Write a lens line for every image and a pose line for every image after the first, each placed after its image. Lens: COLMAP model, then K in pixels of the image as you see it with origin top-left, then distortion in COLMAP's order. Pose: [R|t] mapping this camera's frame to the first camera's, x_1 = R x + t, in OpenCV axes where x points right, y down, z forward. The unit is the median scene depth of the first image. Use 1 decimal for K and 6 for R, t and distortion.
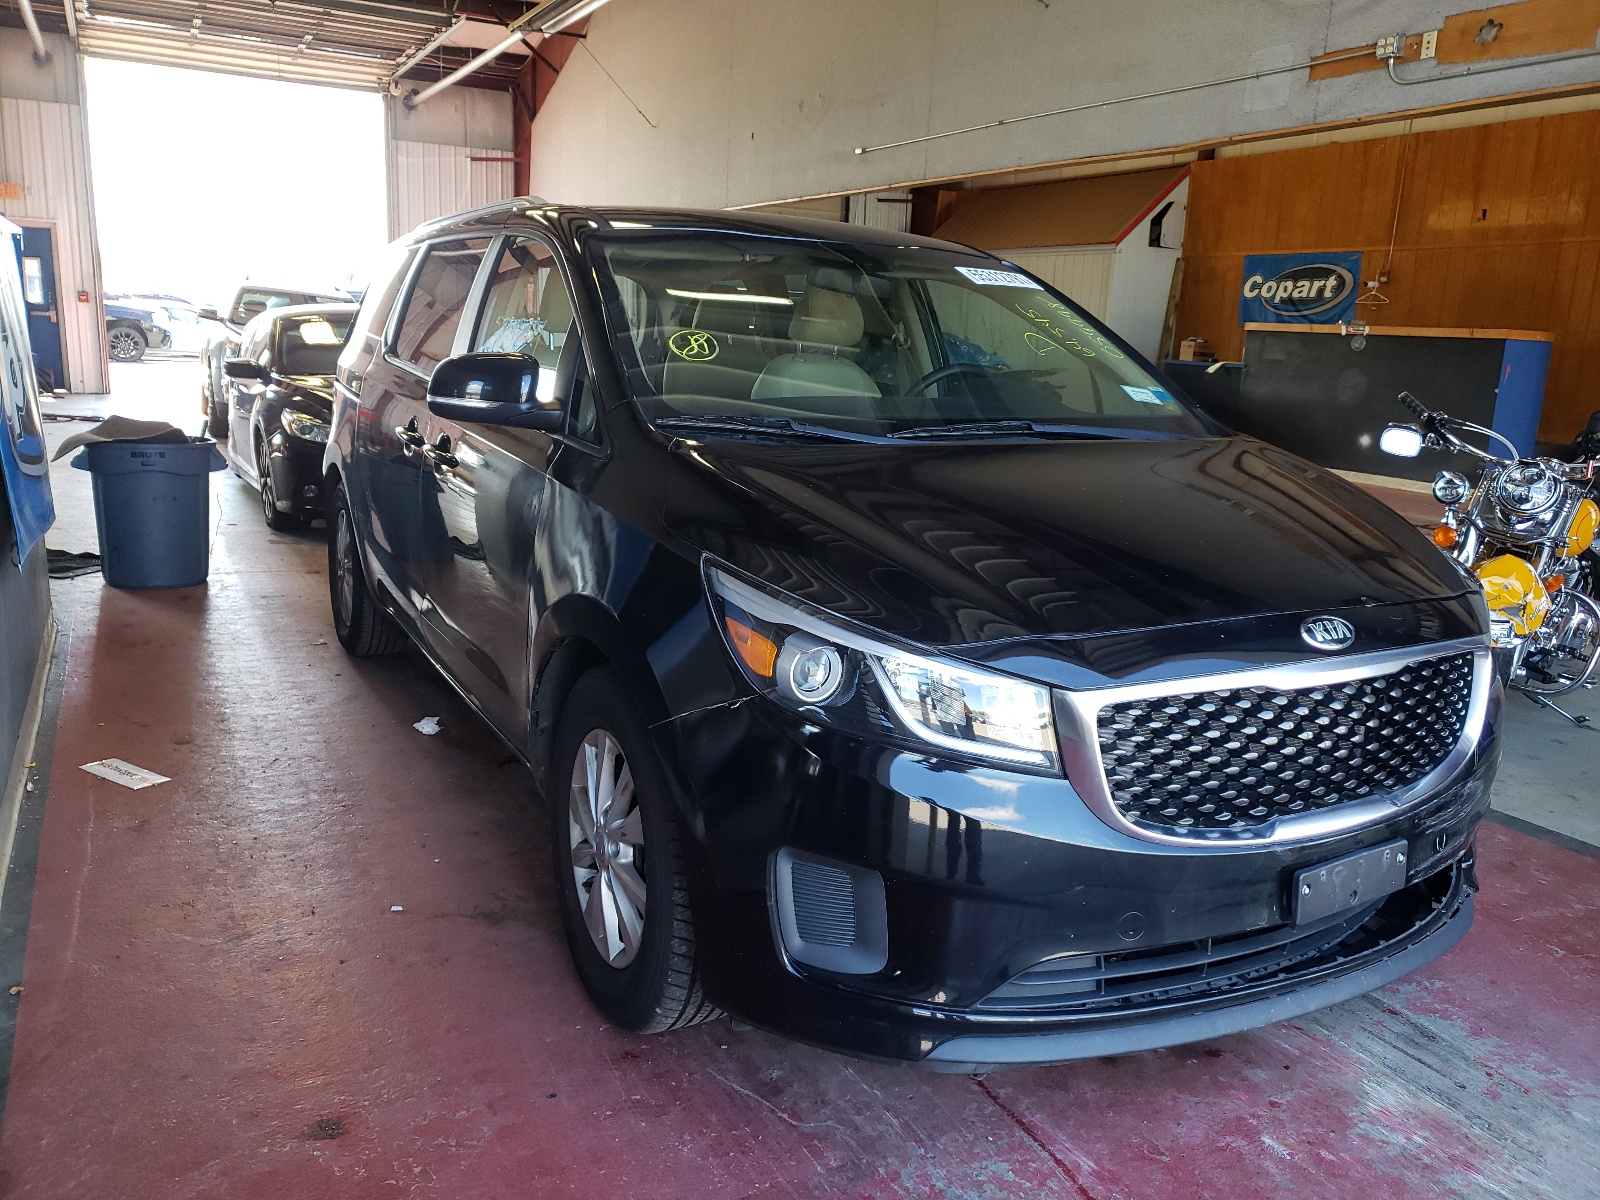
lens RADIAL K [[1245.5, 0, 798.6], [0, 1245.5, 596.3], [0, 0, 1]] dist [0.010449, 0.003333]
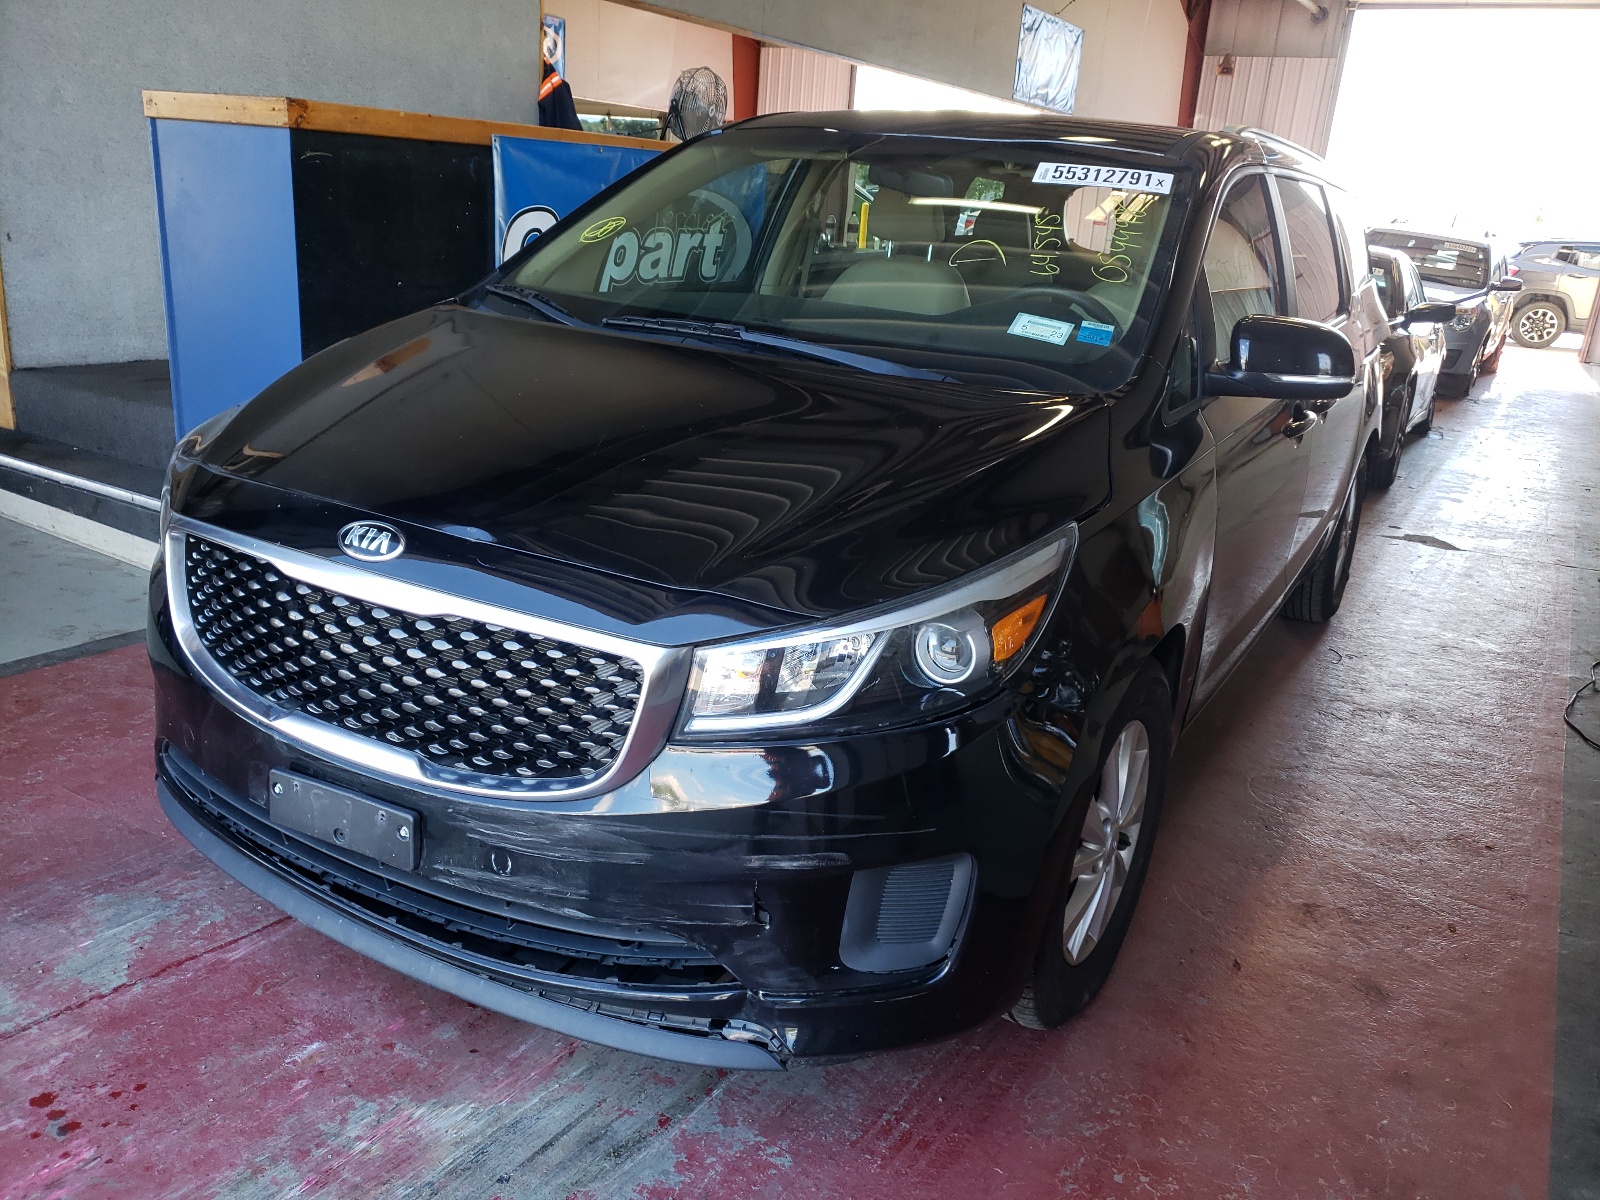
lens RADIAL K [[1223.0, 0, 800.7], [0, 1223.0, 601.5], [0, 0, 1]] dist [0.017132, -0.006092]
pose [[0.531999, 0.271298, -0.802106, 1.174098], [-0.238597, 0.956927, 0.165414, -0.132666], [0.812434, 0.103380, 0.573815, 0.684183]]
